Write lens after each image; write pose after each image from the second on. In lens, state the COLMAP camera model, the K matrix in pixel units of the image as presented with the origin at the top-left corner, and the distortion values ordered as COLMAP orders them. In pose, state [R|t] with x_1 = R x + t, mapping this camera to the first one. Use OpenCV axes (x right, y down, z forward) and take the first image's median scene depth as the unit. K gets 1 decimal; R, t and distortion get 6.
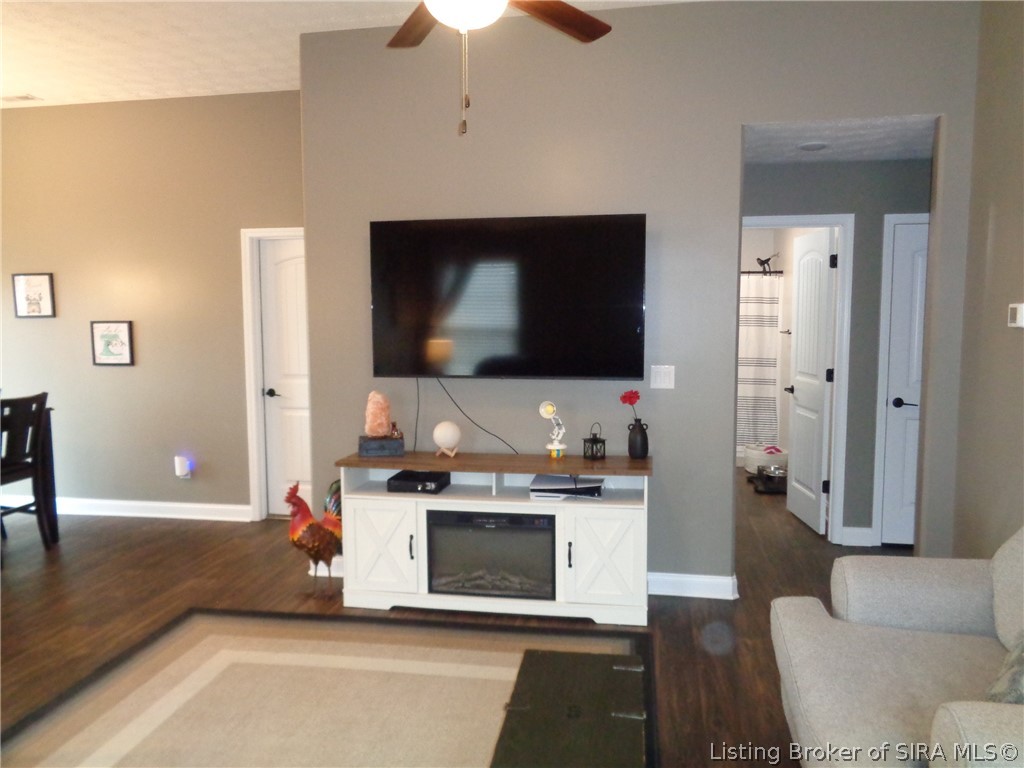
lens RADIAL K [[769.7, 0, 520.6], [0, 769.7, 381.8], [0, 0, 1]] dist [0.012865, 0.005311]
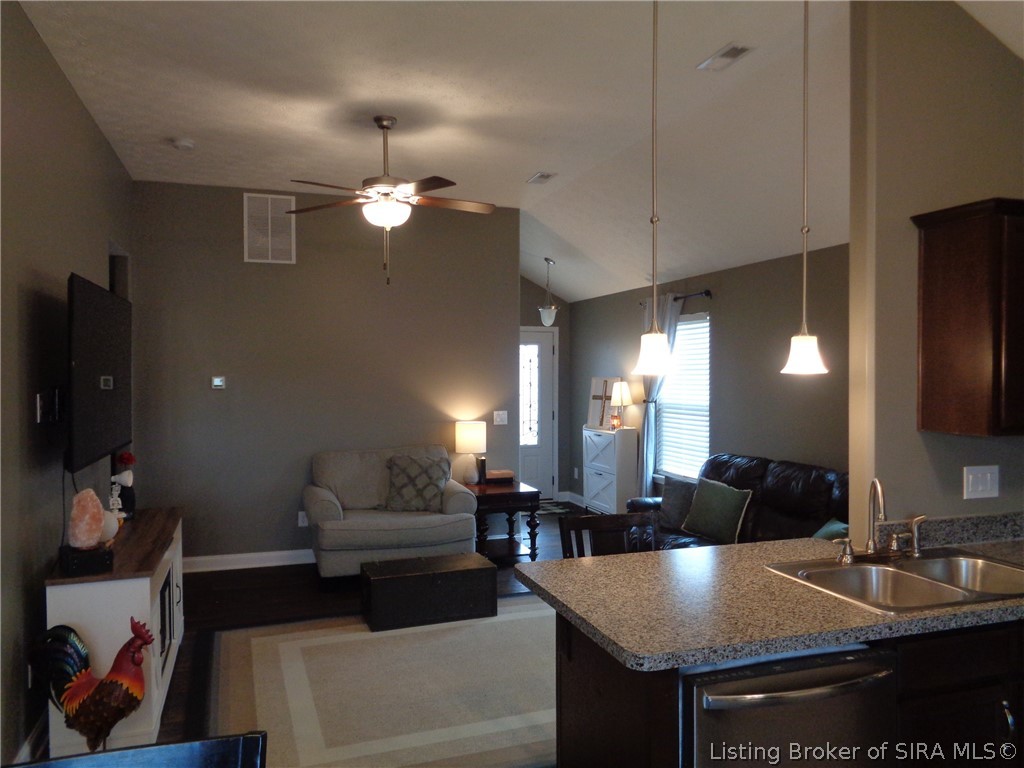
lens RADIAL K [[776.1, 0, 512.0], [0, 776.1, 384.0], [0, 0, 1]] dist [0.006048, 0.002185]
pose [[-0.492543, -0.002377, 0.870285, -1.130734], [0.088098, 0.994723, 0.052576, -0.106690], [-0.865818, 0.102567, -0.489734, 1.042047]]
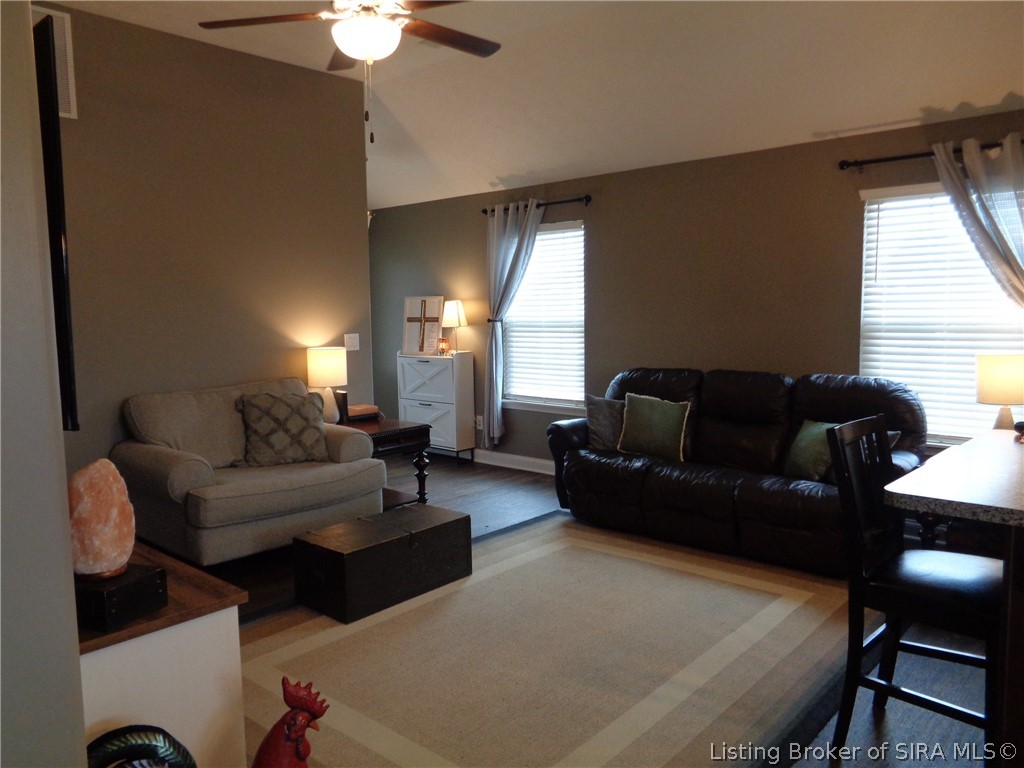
lens RADIAL K [[776.1, 0, 512.0], [0, 776.1, 384.0], [0, 0, 1]] dist [0.006048, 0.002185]
pose [[-0.849348, -0.029804, 0.526992, -0.604628], [0.071823, 0.982593, 0.171328, -0.089738], [-0.522924, 0.183367, -0.832422, 1.268377]]
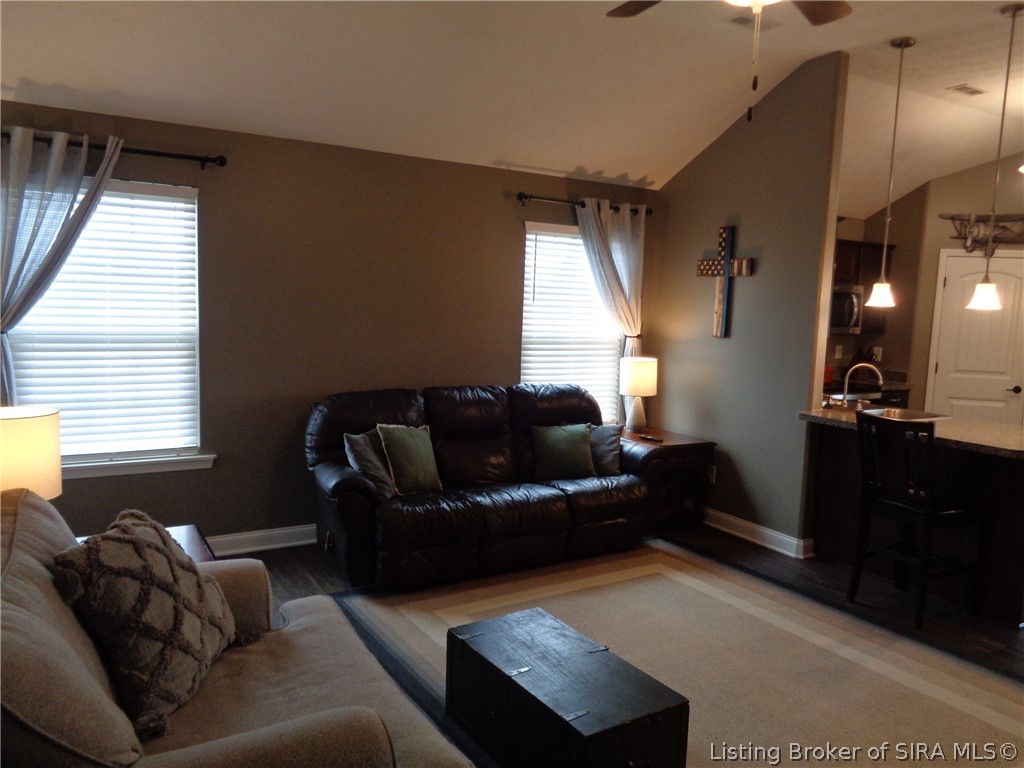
lens RADIAL K [[747.3, 0, 509.5], [0, 747.3, 397.3], [0, 0, 1]] dist [-0.030002, 0.000329]
pose [[-0.743785, 0.068070, -0.664944, 0.463995], [-0.086823, 0.976534, 0.197084, -0.092334], [0.662756, 0.204321, -0.720422, 0.937506]]
